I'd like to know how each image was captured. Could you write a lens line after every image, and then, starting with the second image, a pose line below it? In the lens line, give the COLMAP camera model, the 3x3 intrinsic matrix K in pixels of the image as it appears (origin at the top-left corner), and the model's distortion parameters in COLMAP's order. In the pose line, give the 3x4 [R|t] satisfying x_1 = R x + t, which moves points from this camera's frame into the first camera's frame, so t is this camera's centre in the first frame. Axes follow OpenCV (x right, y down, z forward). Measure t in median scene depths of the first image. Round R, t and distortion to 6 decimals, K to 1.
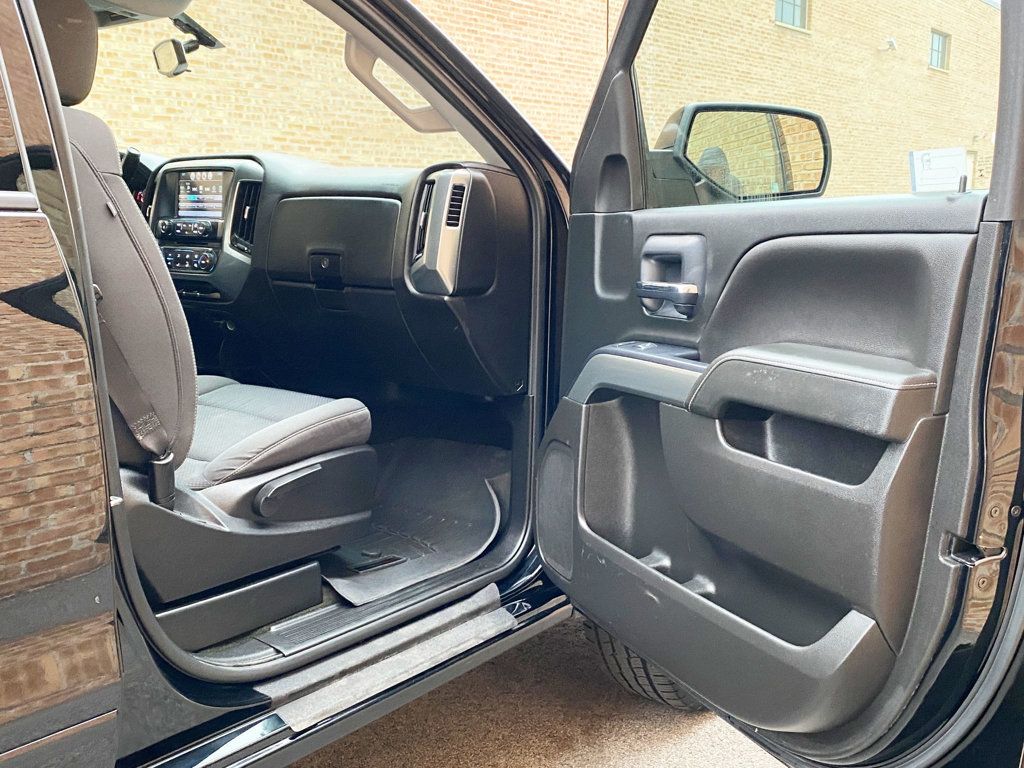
lens RADIAL K [[1037.6, 0, 511.1], [0, 1037.6, 365.4], [0, 0, 1]] dist [-0.022736, -0.027145]
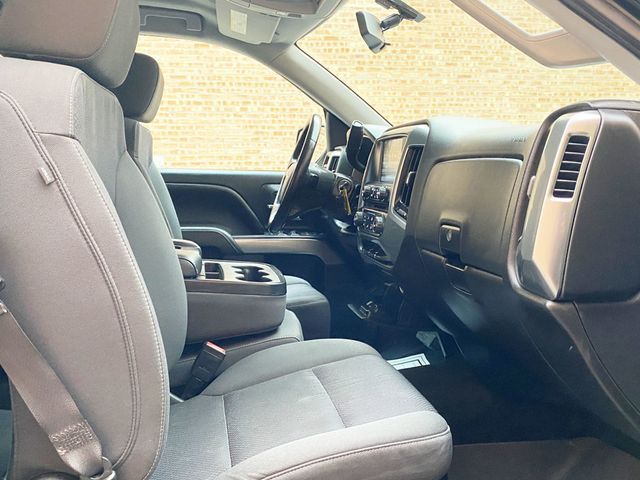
lens RADIAL K [[648.5, 0, 319.4], [0, 648.5, 228.4], [0, 0, 1]] dist [-0.022736, -0.027145]
pose [[0.751376, 0.044786, -0.658352, 0.096054], [-0.087220, 0.995681, -0.031810, -0.084893], [0.654084, 0.081322, 0.752037, 0.571304]]
